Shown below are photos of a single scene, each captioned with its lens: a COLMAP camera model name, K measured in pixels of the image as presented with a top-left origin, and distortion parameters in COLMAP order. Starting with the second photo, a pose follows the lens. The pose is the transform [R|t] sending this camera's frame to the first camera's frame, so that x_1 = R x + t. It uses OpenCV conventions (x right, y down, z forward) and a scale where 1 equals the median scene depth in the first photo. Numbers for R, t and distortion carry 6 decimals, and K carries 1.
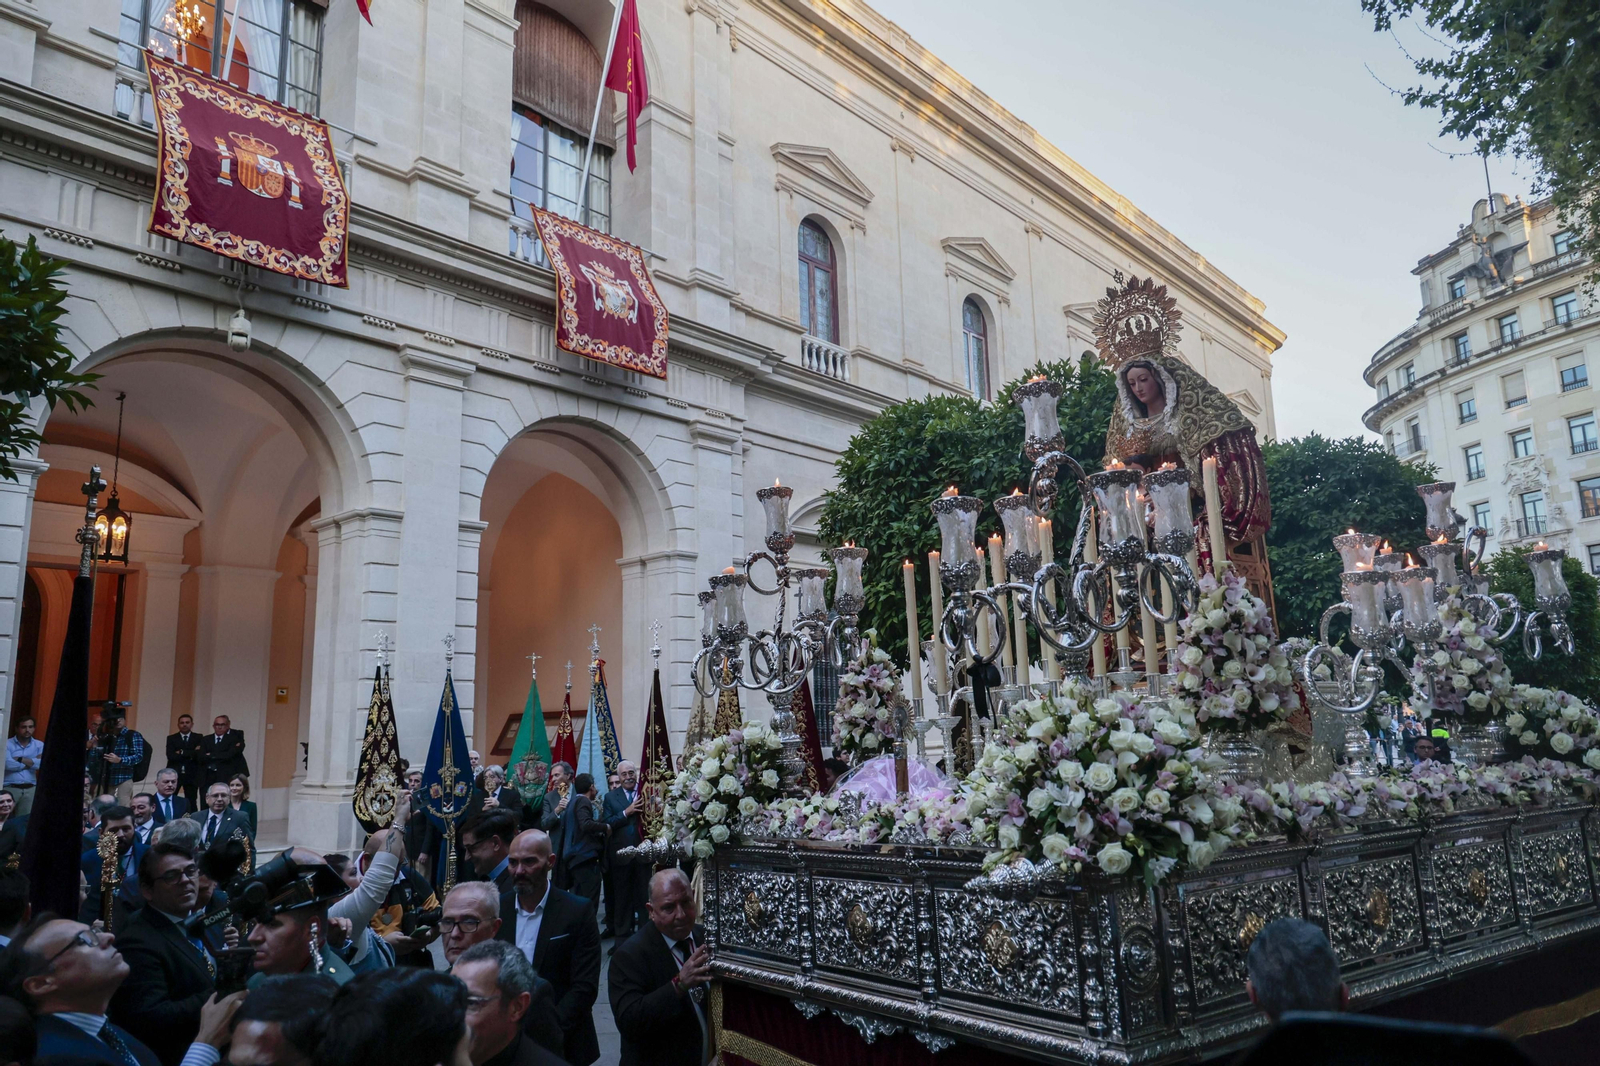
lens RADIAL K [[1060.6, 0, 800.0], [0, 1060.6, 533.0], [0, 0, 1]] dist [0.000133, 0.001228]
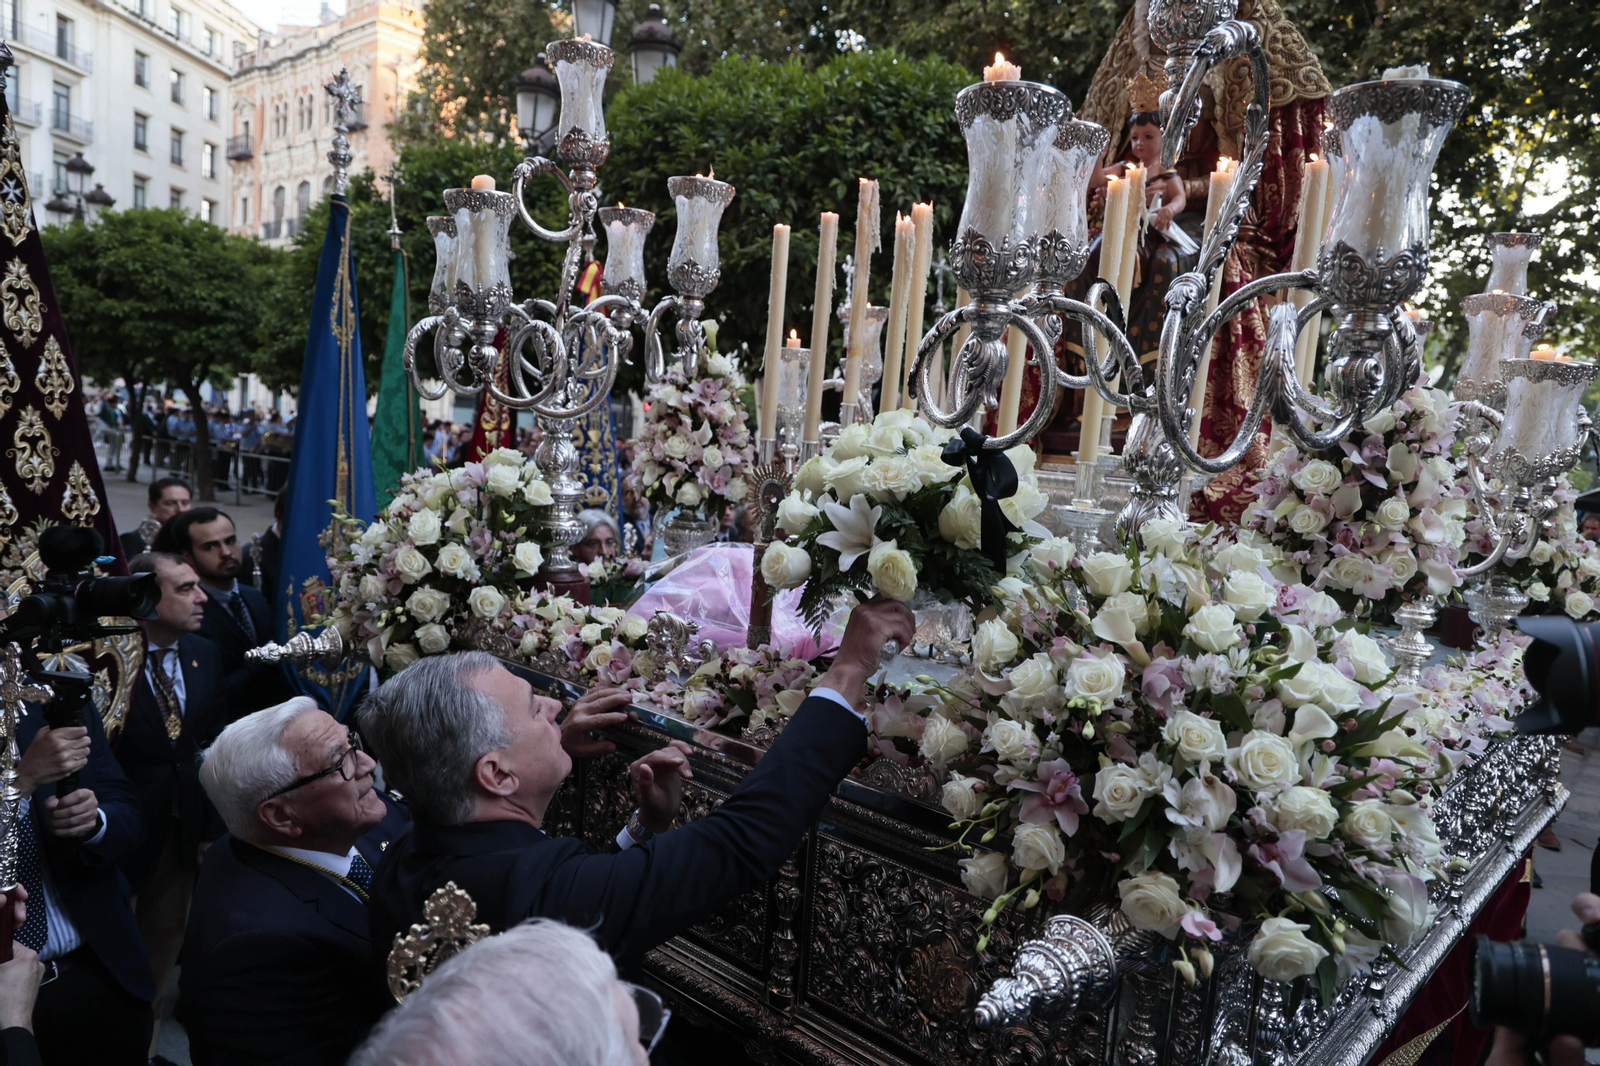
lens RADIAL K [[1060.6, 0, 800.0], [0, 1060.6, 533.0], [0, 0, 1]] dist [0.000133, 0.001228]
pose [[0.966629, 0.098183, 0.236620, -0.022984], [-0.165525, 0.944320, 0.284362, 0.023279], [-0.195526, -0.314039, 0.929058, 0.418876]]
